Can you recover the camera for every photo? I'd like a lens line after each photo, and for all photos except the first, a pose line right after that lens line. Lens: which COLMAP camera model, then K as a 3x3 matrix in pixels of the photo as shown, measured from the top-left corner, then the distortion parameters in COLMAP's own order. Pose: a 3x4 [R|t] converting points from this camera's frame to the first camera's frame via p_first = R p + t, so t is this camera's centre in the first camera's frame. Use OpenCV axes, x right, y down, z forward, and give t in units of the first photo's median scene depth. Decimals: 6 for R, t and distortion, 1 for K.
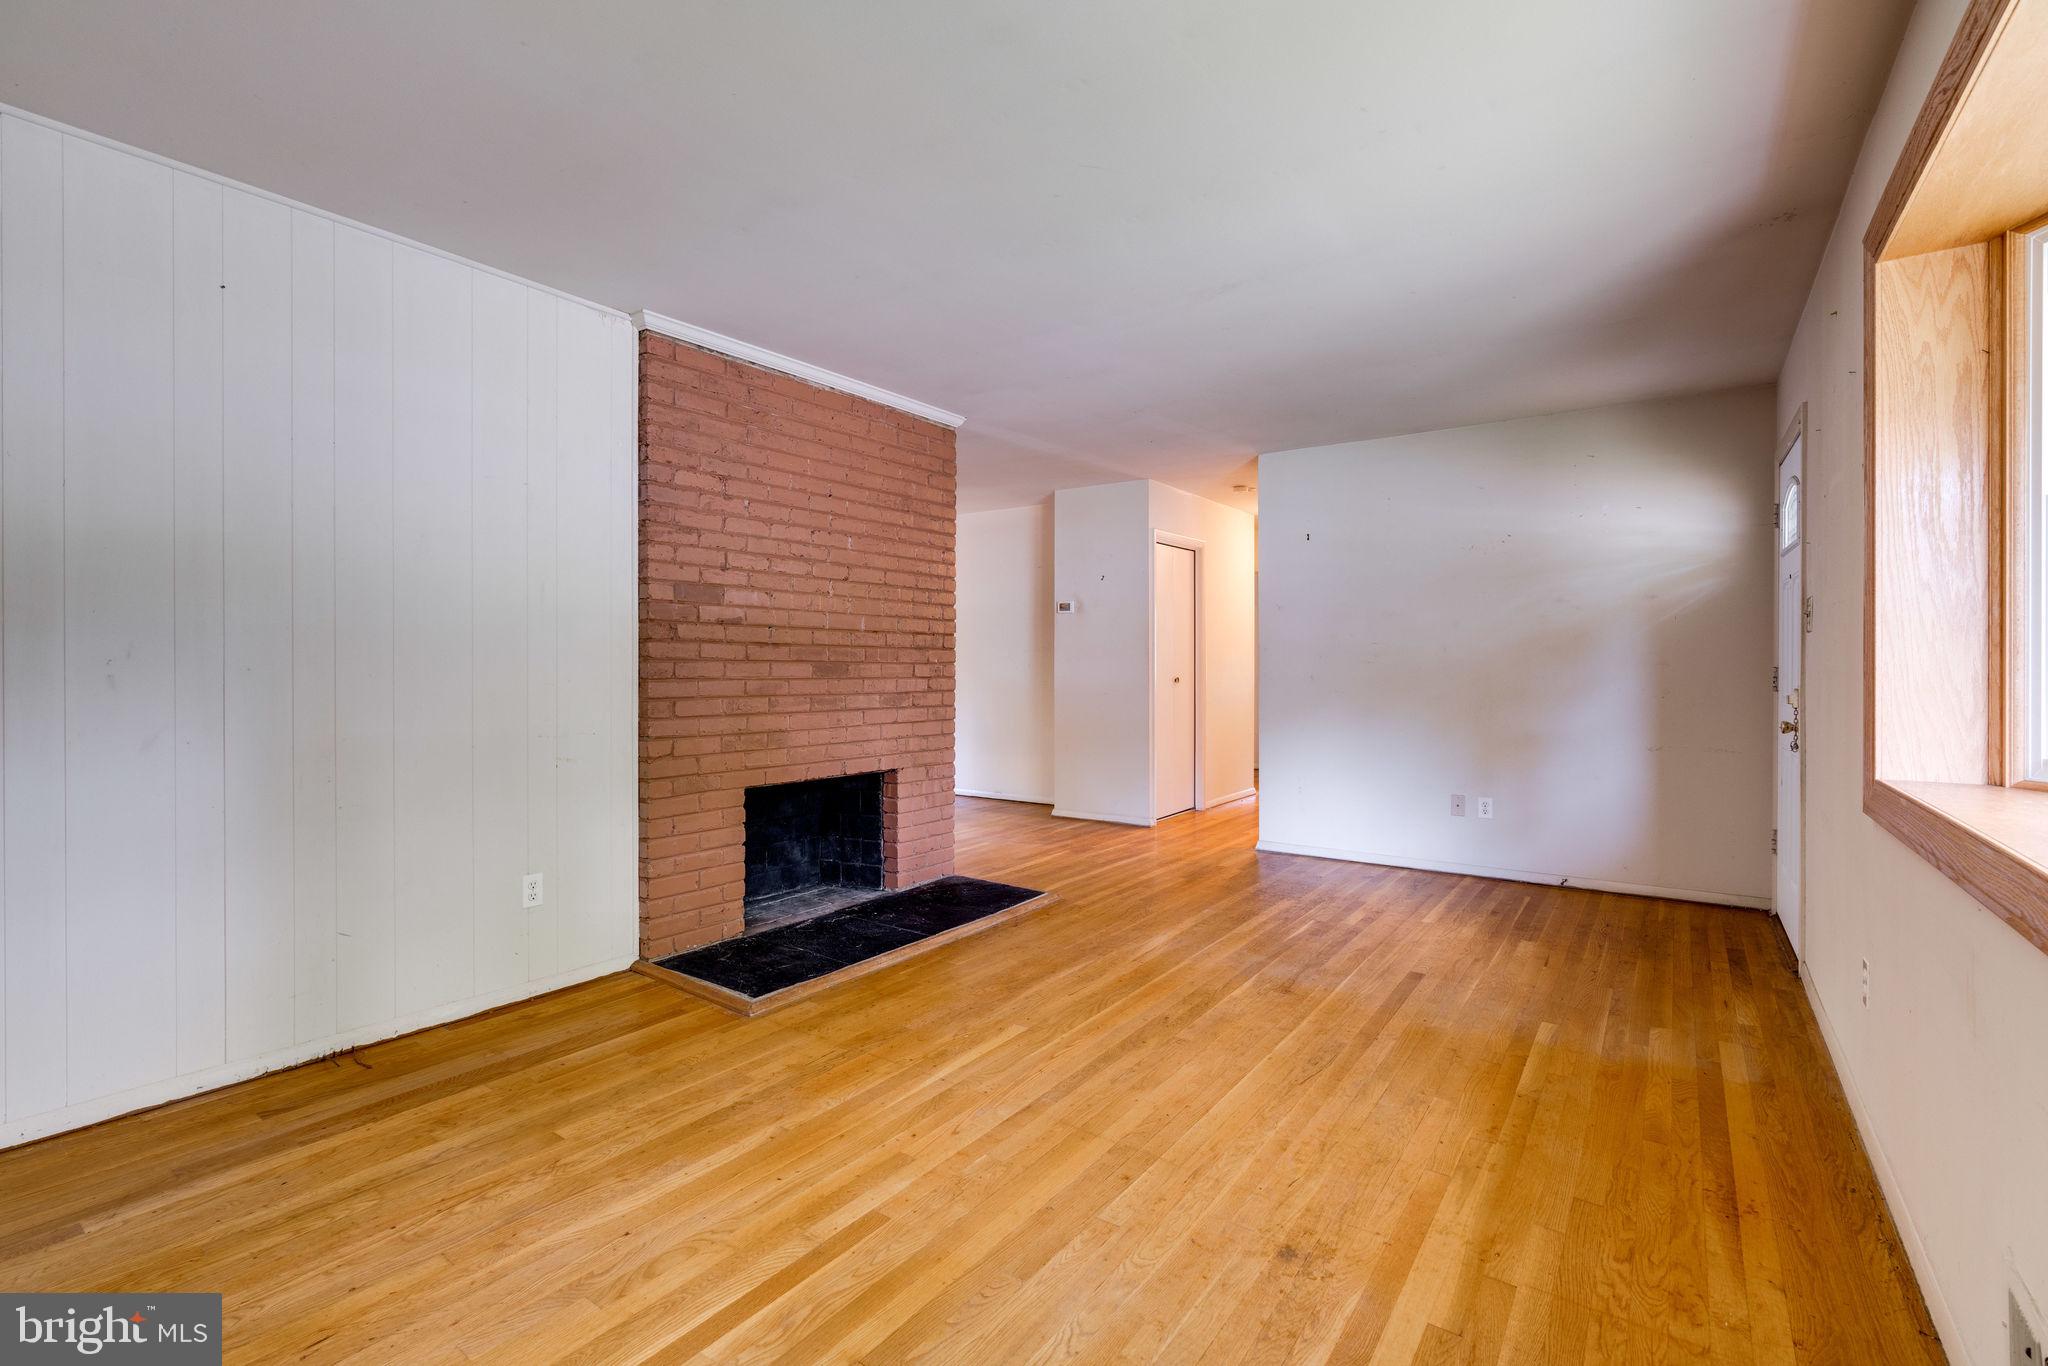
lens RADIAL K [[958.4, 0, 1027.6], [0, 958.4, 666.7], [0, 0, 1]] dist [0.001814, 0.001026]
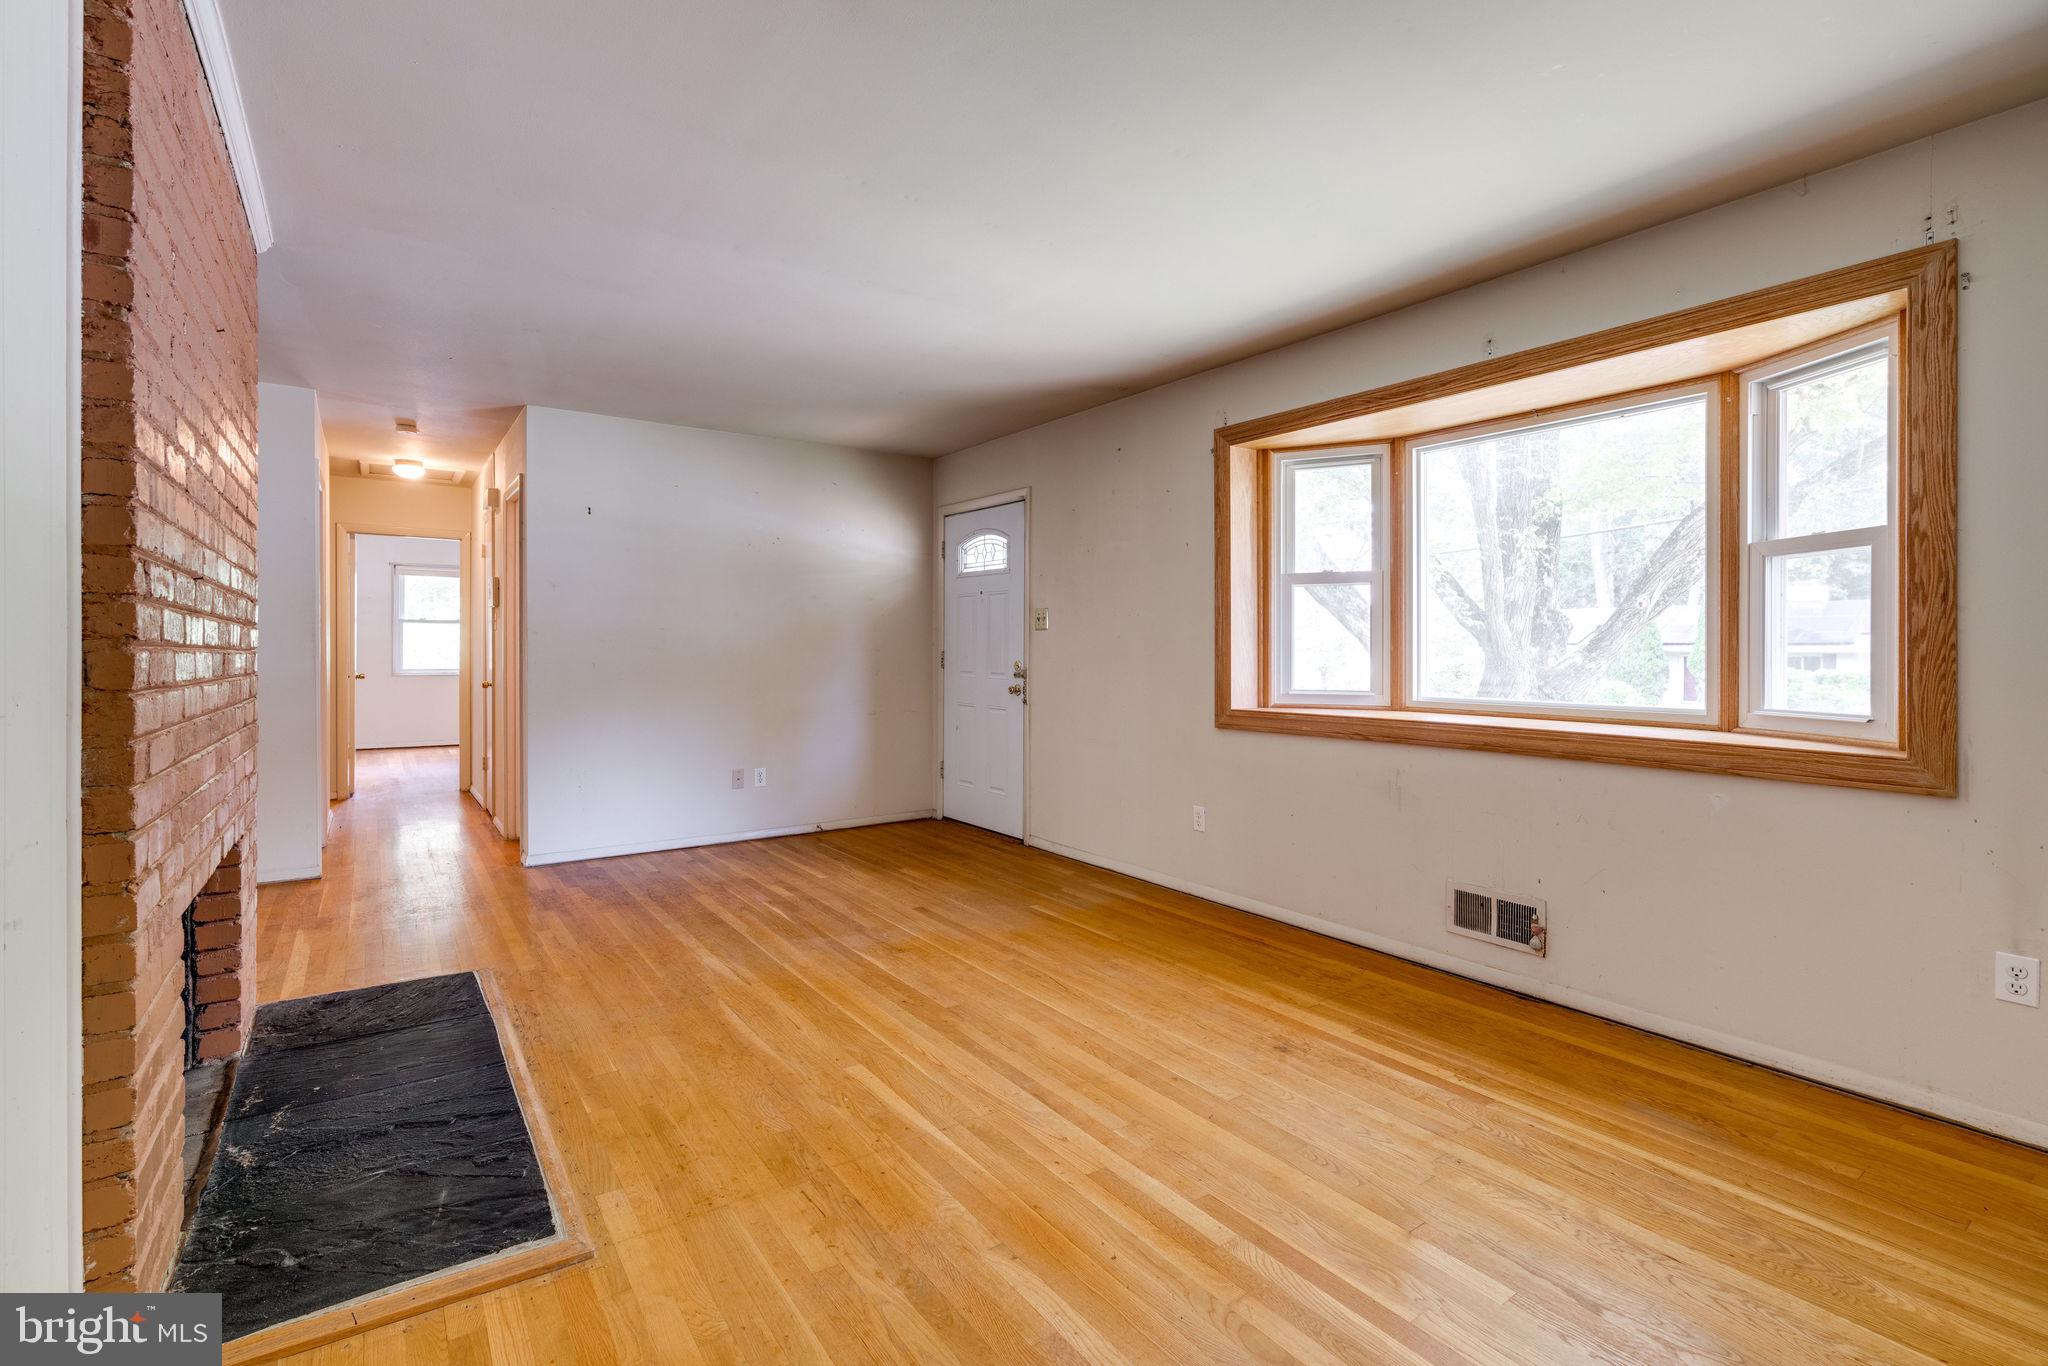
lens RADIAL K [[928.5, 0, 1043.7], [0, 928.5, 649.7], [0, 0, 1]] dist [-0.015178, 0.004438]
pose [[0.298735, 0.000538, 0.954336, -0.779871], [0.002117, 0.999997, -0.001226, -0.001215], [-0.954334, 0.002387, 0.298733, 0.602070]]
